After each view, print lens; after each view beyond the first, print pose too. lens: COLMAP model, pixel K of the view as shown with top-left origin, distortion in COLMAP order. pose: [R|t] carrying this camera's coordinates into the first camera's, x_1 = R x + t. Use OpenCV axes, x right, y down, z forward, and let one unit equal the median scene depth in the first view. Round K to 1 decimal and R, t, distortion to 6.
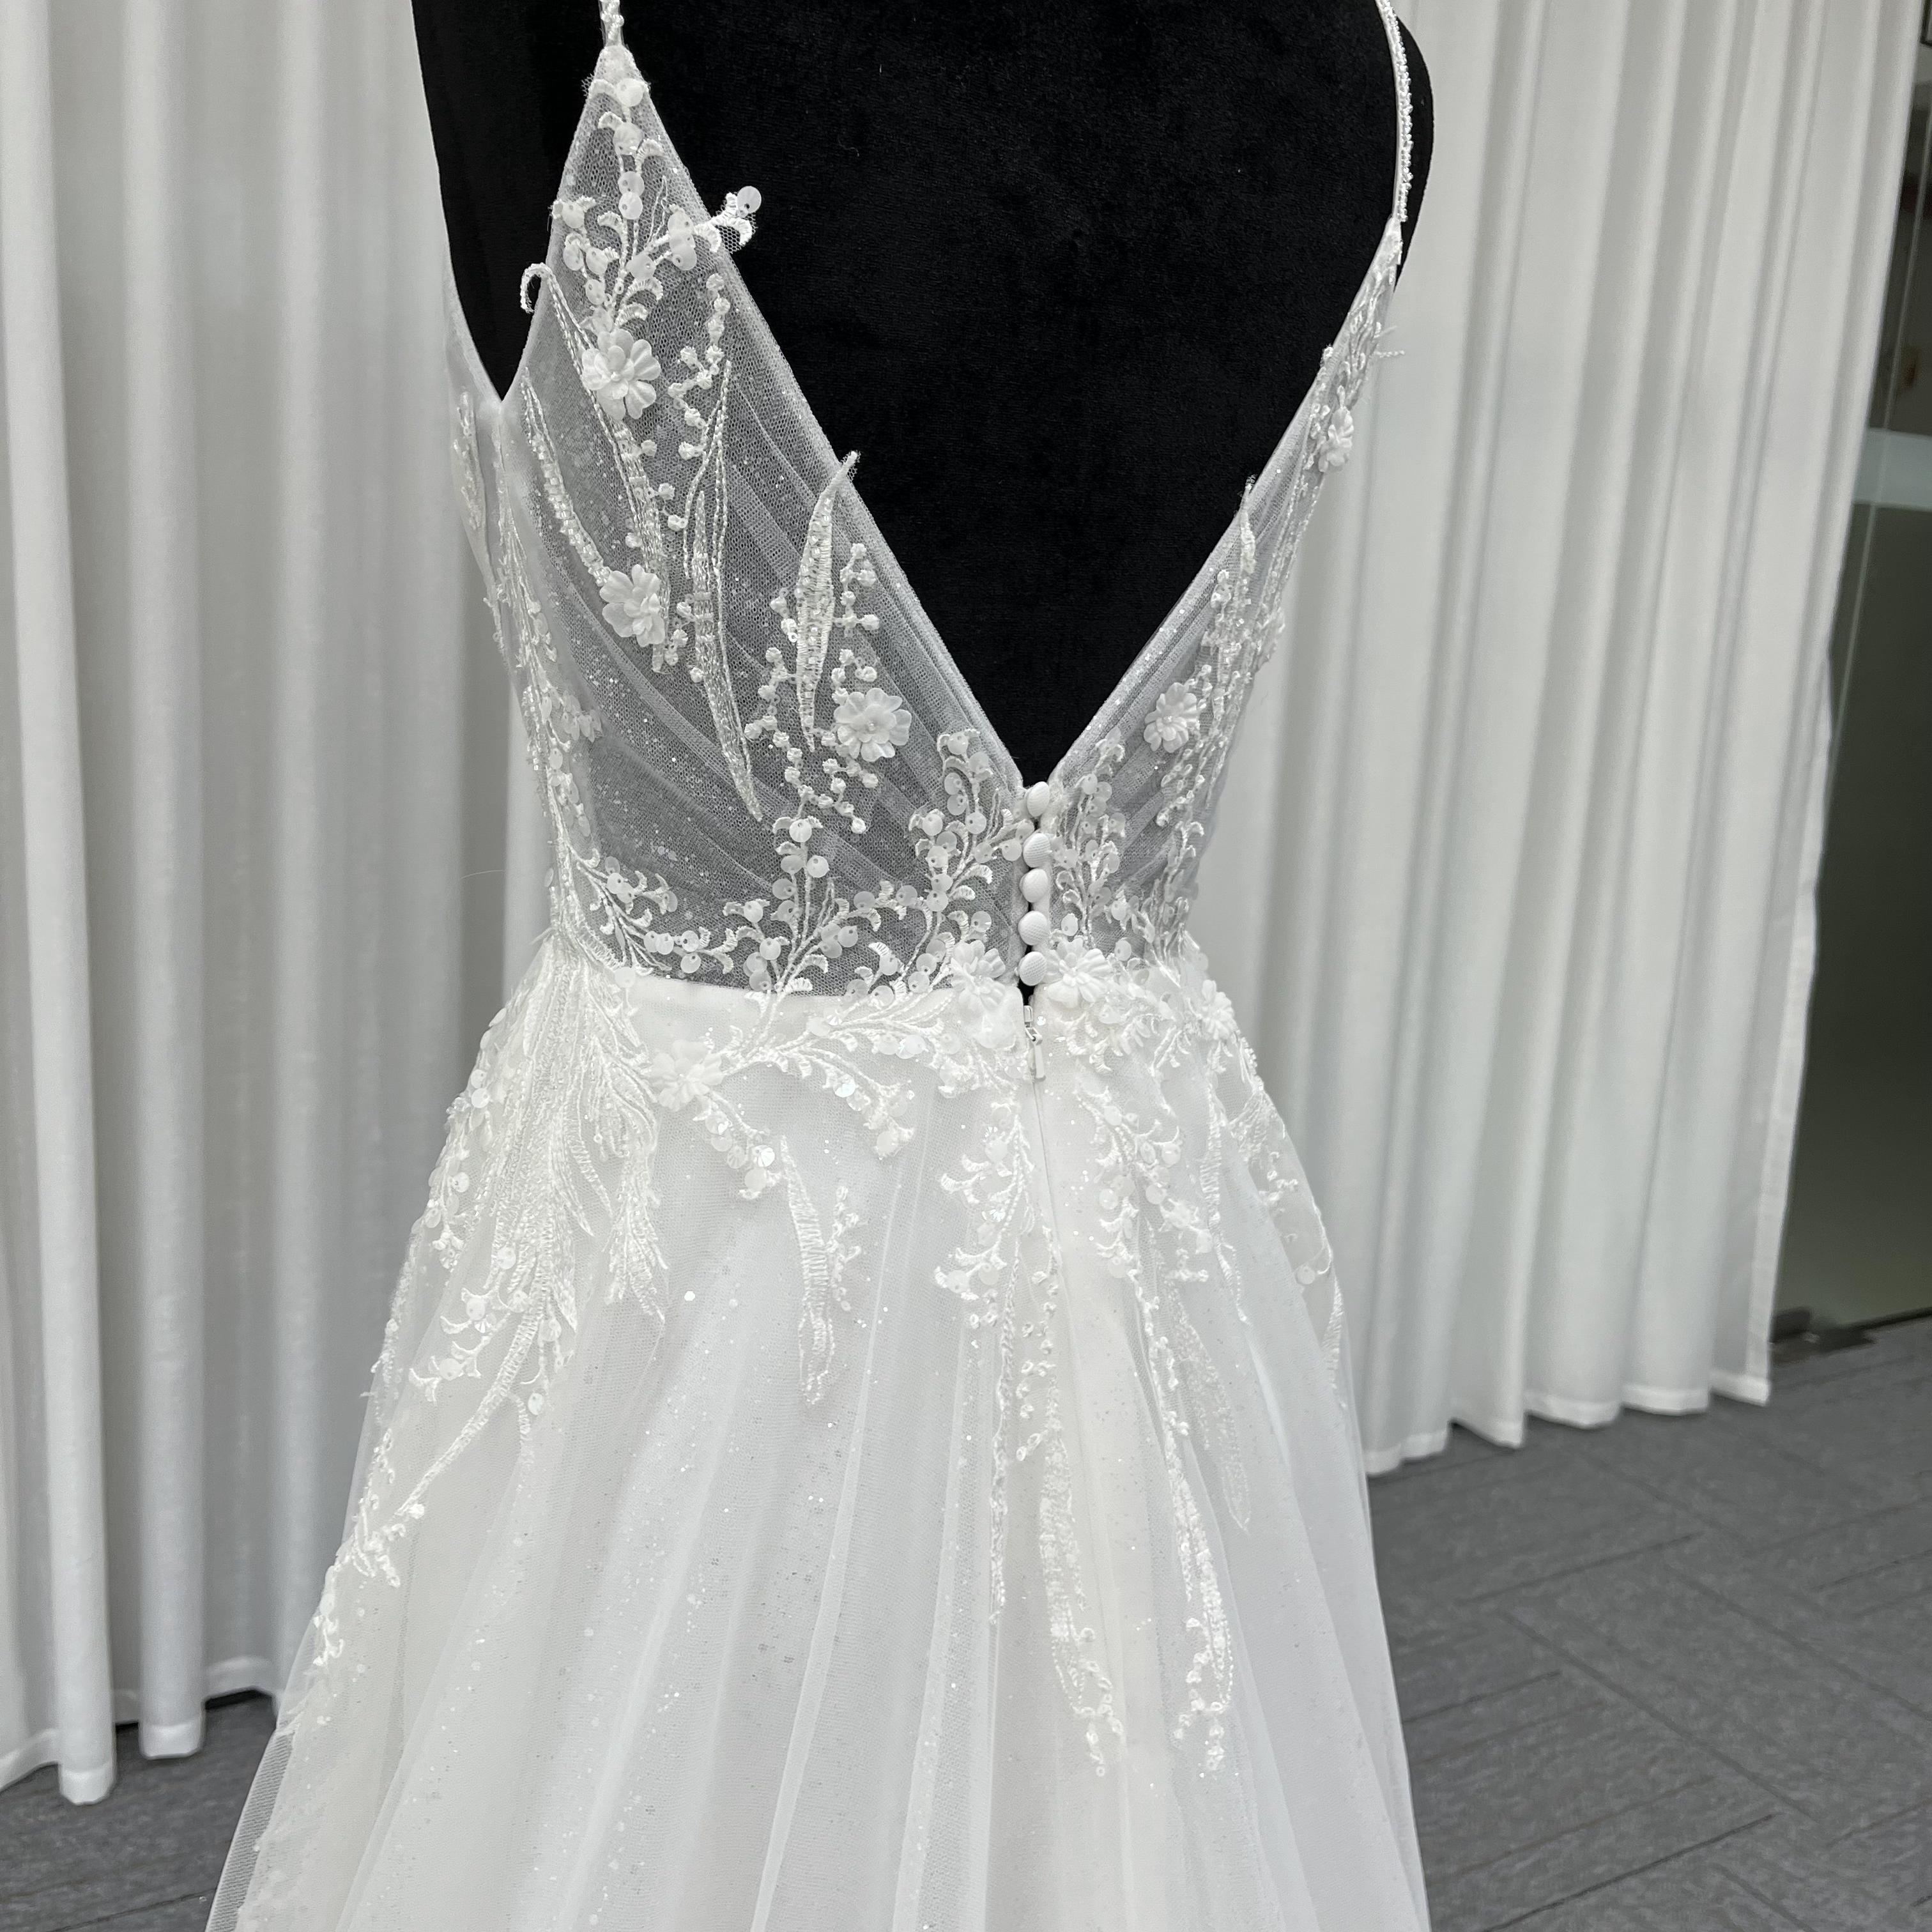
lens RADIAL K [[1953.7, 0, 958.7], [0, 1953.7, 984.1], [0, 0, 1]] dist [0.061090, -0.064865]
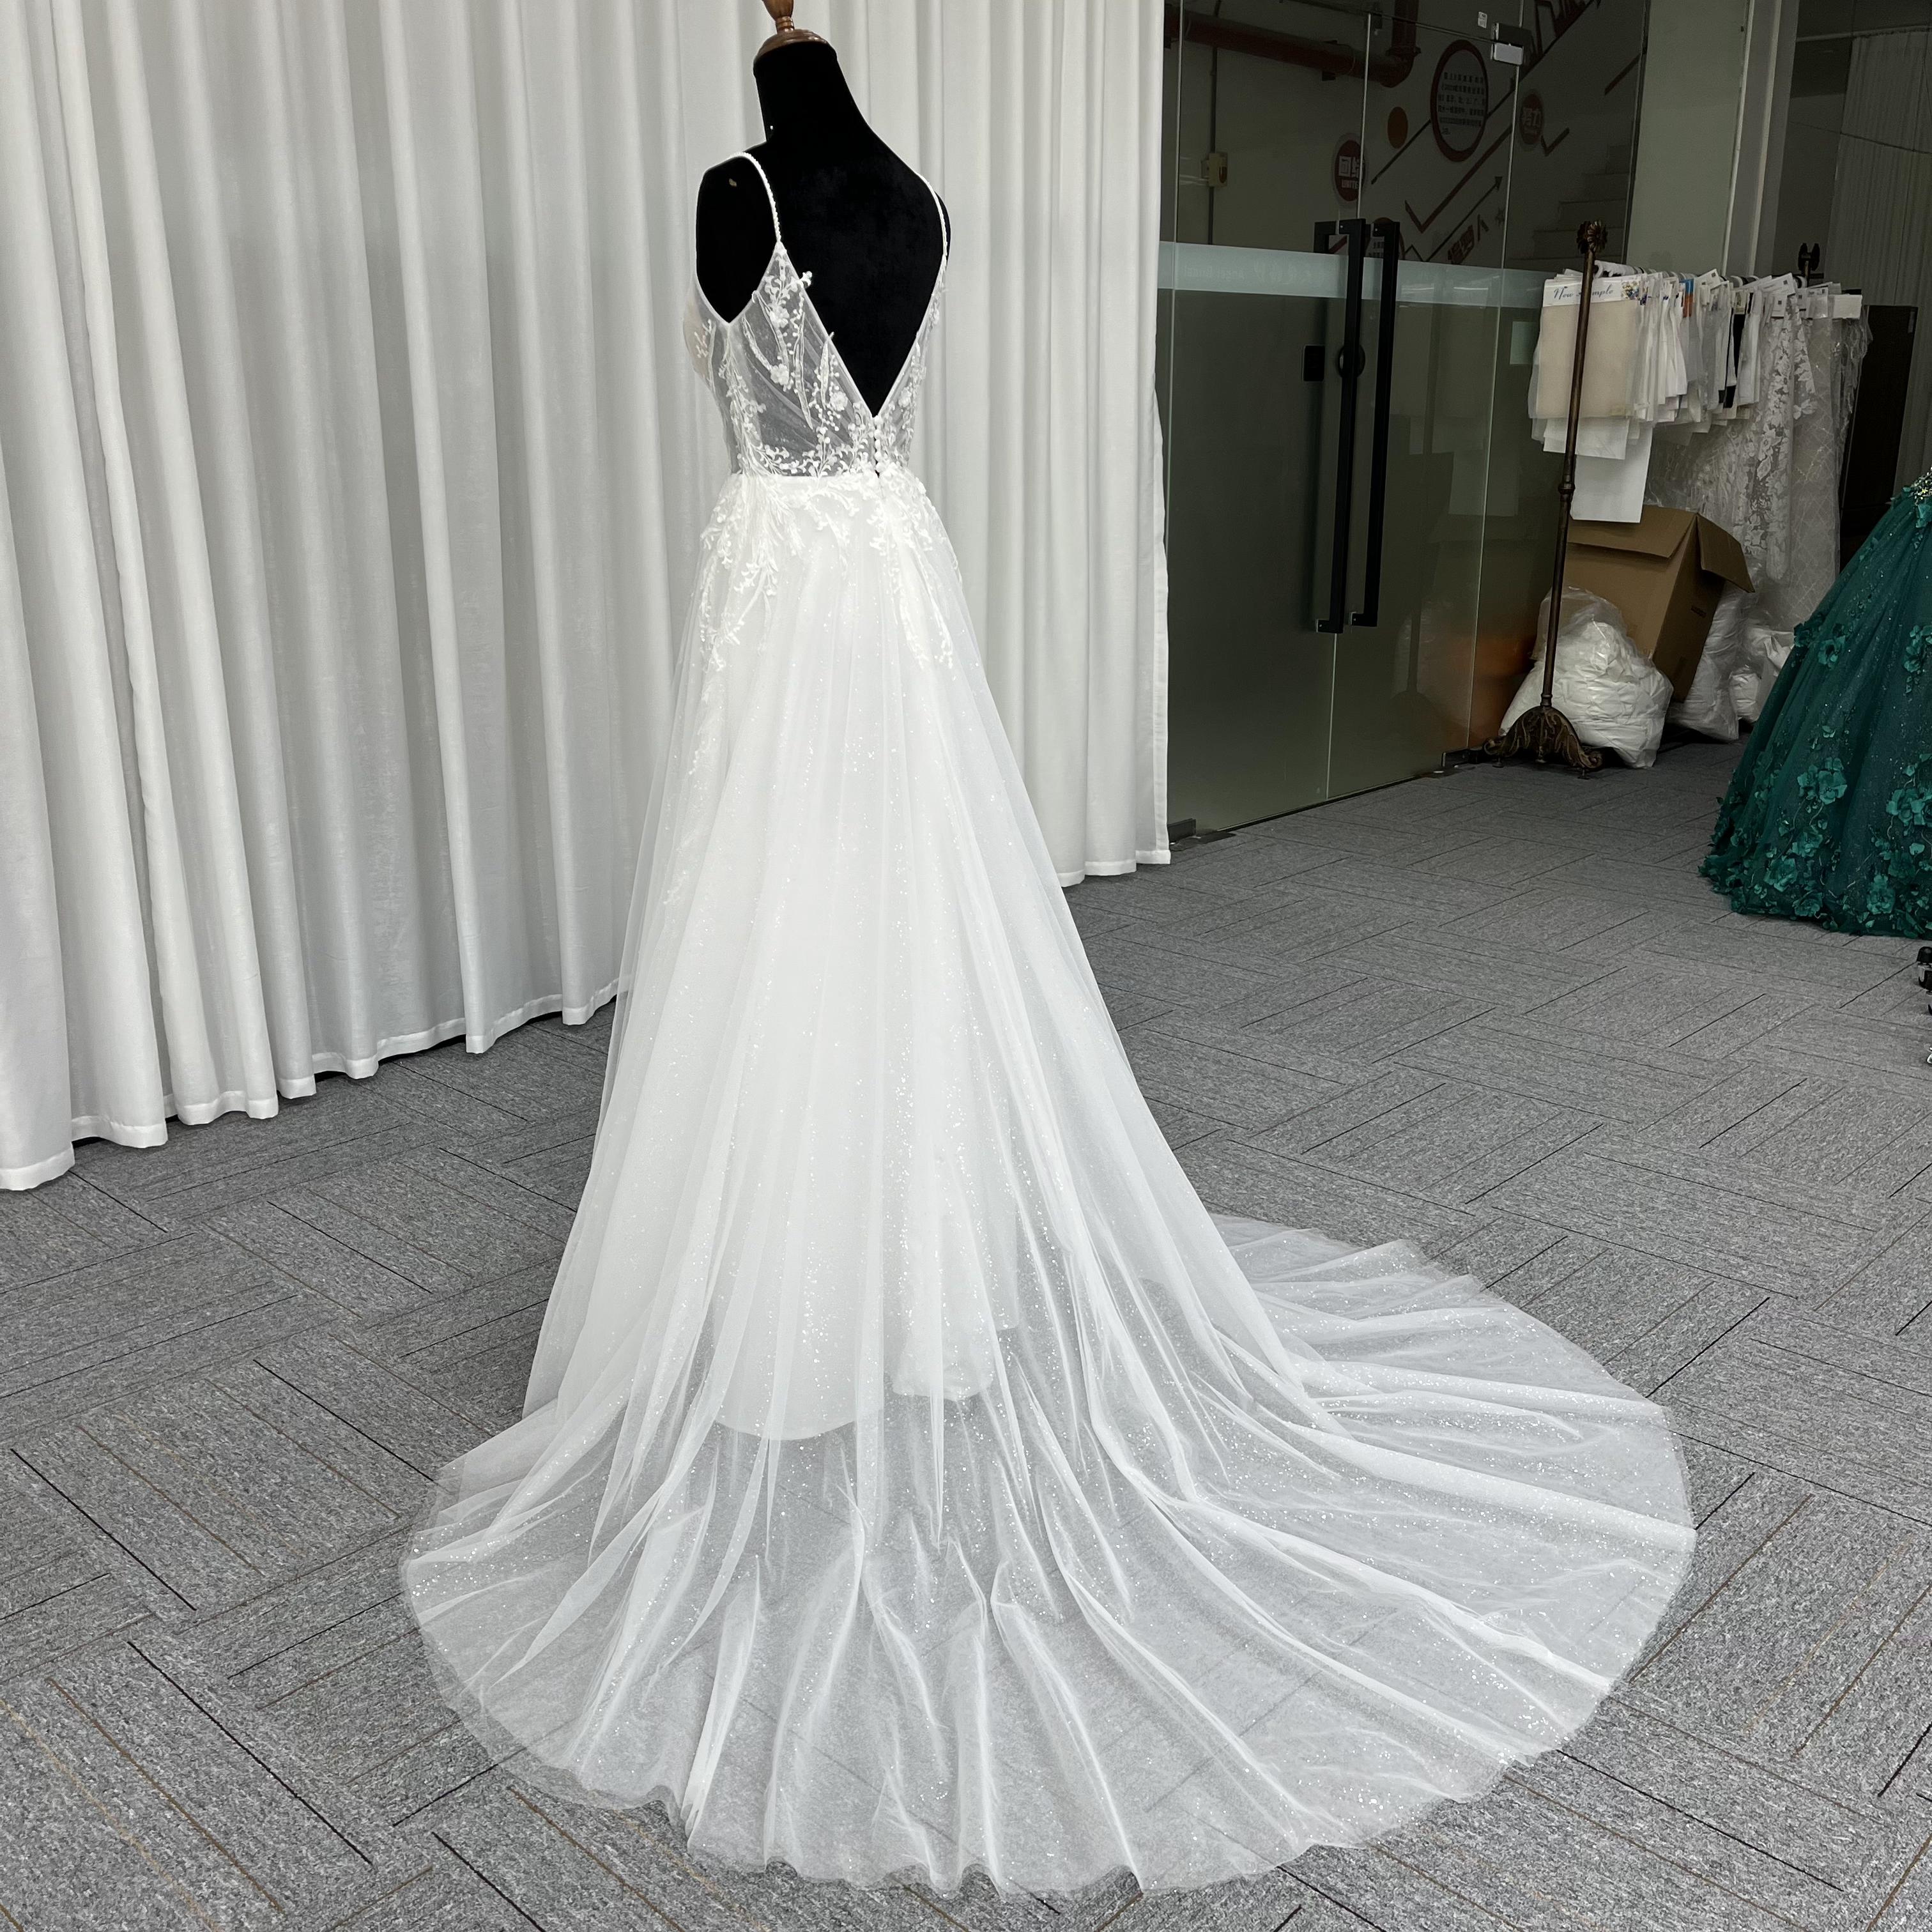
lens RADIAL K [[1946.4, 0, 974.7], [0, 1946.4, 983.6], [0, 0, 1]] dist [0.034308, -0.041365]
pose [[0.957143, -0.144203, 0.251161, -0.903808], [0.117367, 0.985956, 0.118811, 0.566659], [-0.264767, -0.084241, 0.960626, -2.843227]]
